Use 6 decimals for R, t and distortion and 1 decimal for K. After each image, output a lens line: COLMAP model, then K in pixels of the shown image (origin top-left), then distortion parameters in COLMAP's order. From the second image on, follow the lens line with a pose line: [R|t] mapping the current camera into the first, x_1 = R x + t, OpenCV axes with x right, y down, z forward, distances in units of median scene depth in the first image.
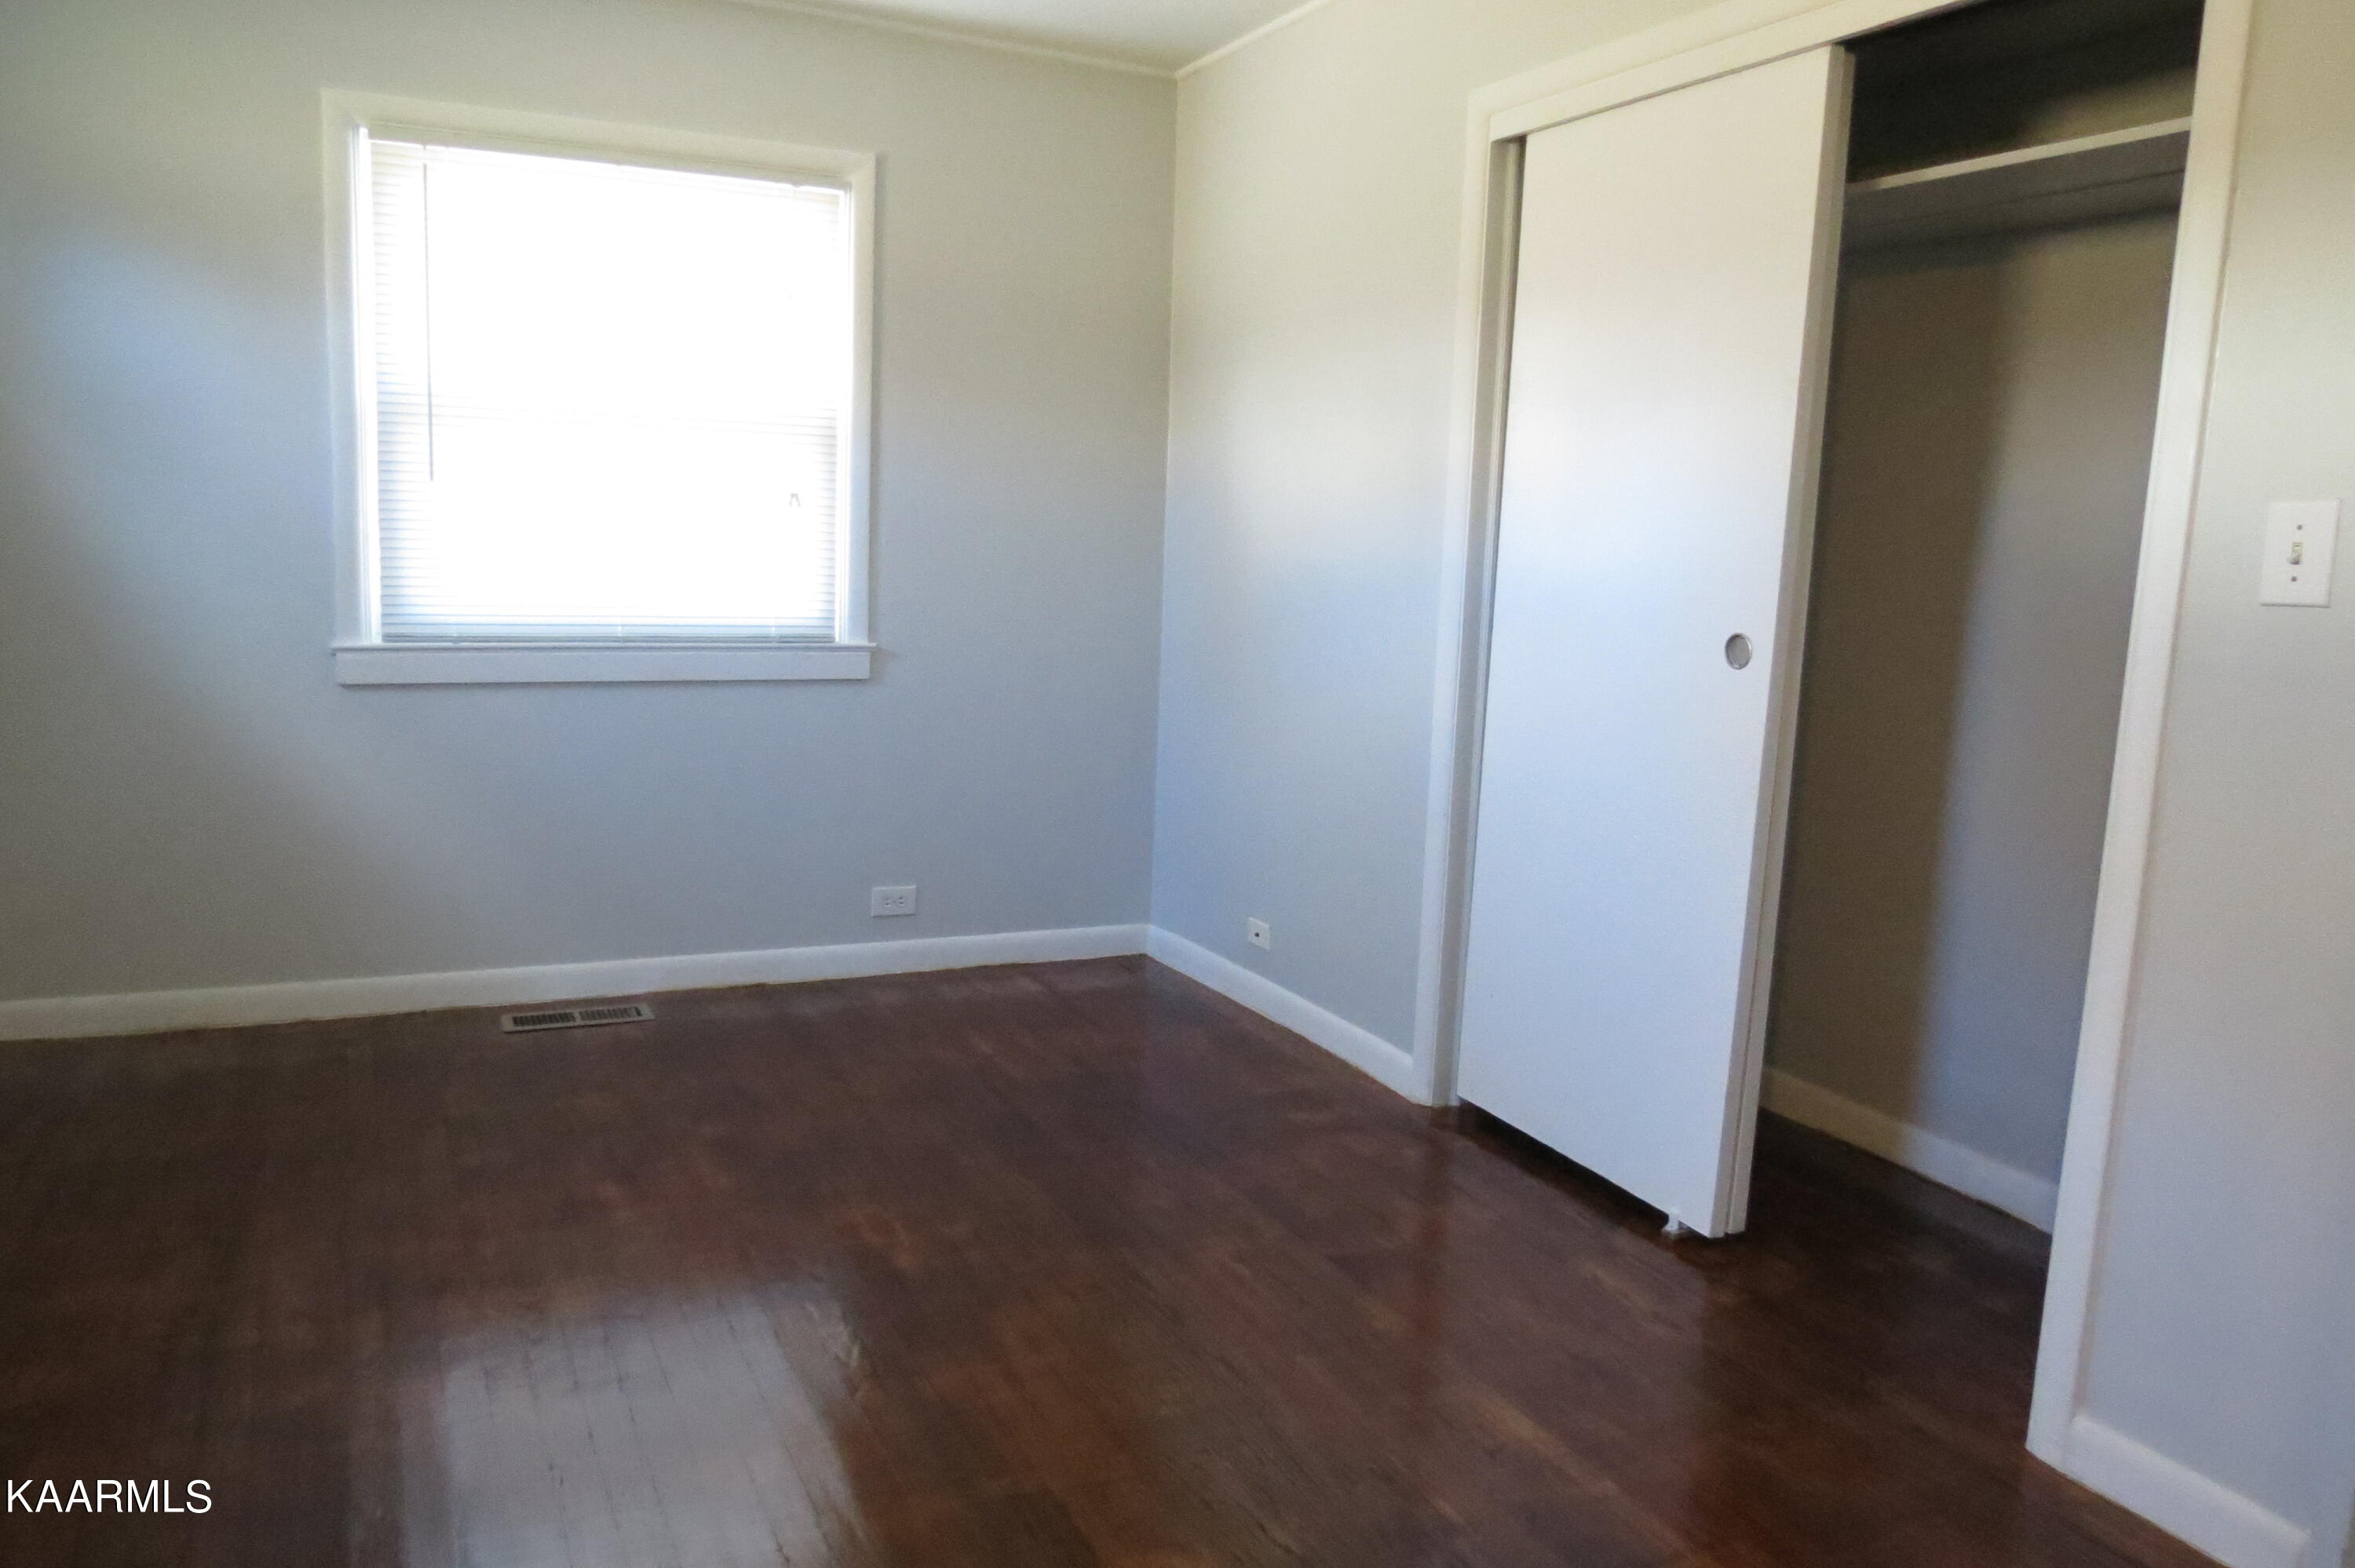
lens RADIAL K [[1674.1, 0, 1167.5], [0, 1674.1, 786.0], [0, 0, 1]] dist [-0.033464, 0.007980]
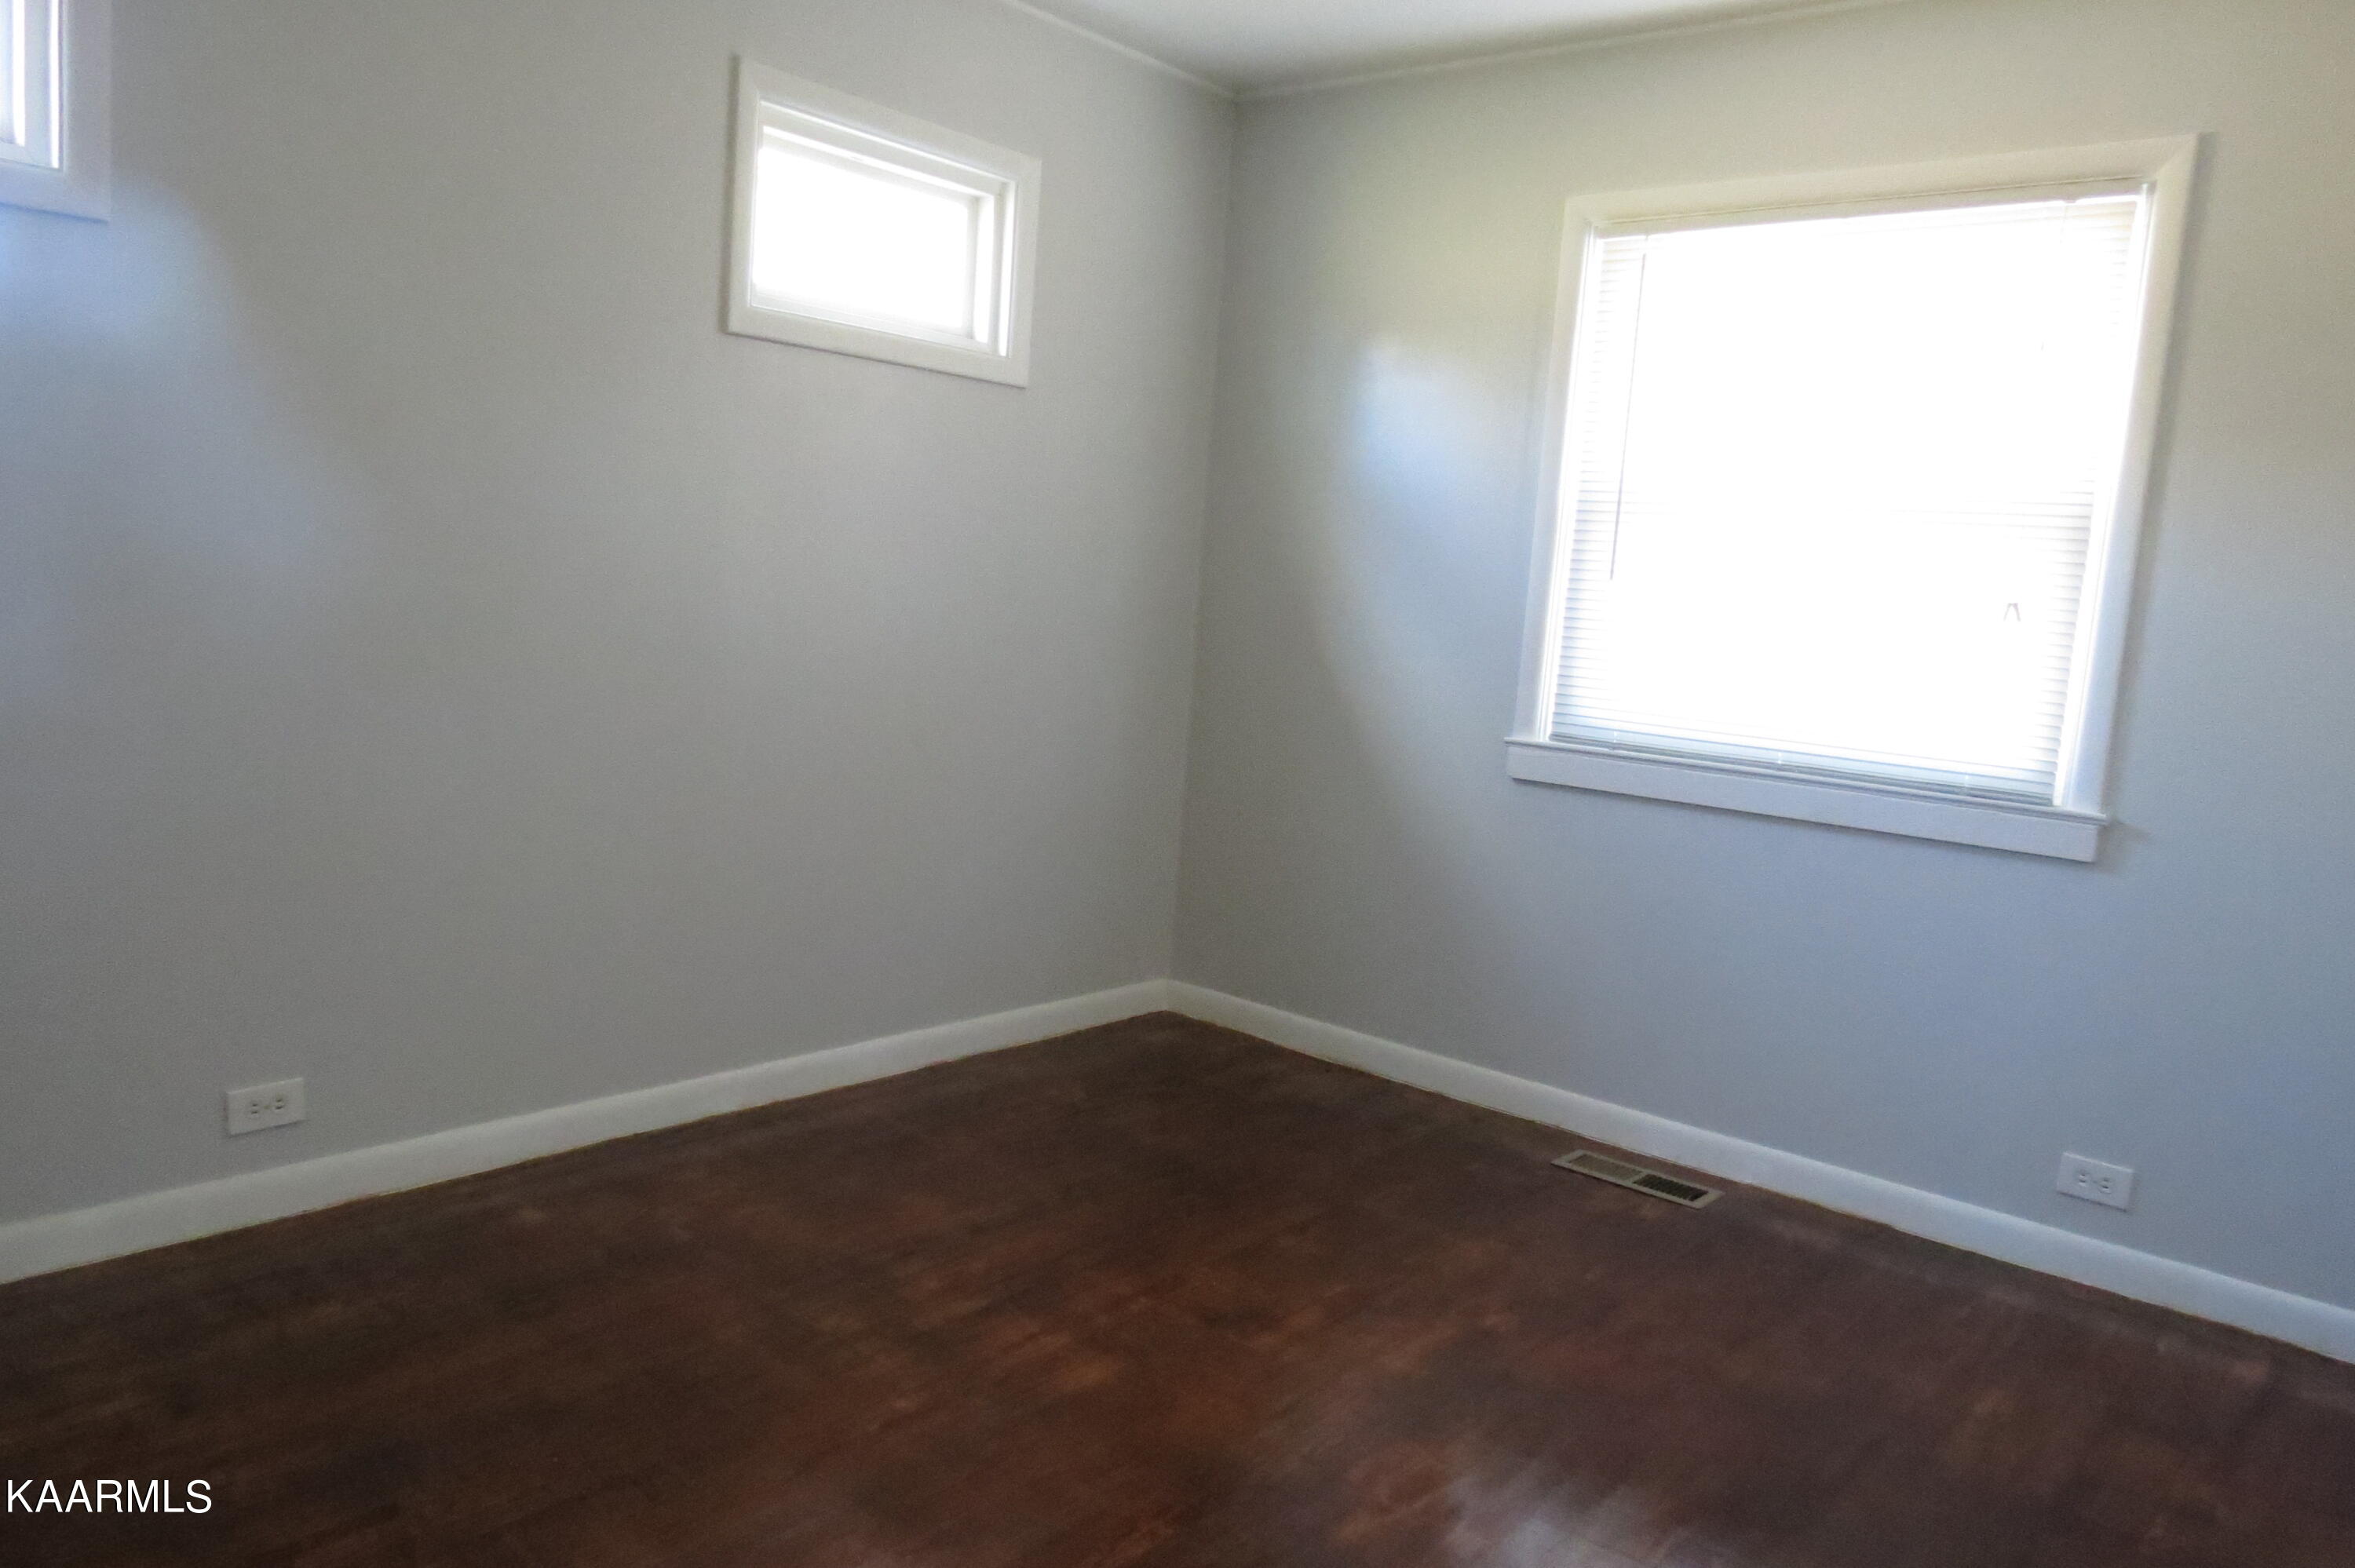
lens RADIAL K [[1674.1, 0, 1167.5], [0, 1674.1, 786.0], [0, 0, 1]] dist [-0.033464, 0.007980]
pose [[0.398304, 0.108310, -0.910837, 0.321293], [-0.192917, 0.980685, 0.032254, -0.044649], [0.896737, 0.162869, 0.411505, 0.361782]]
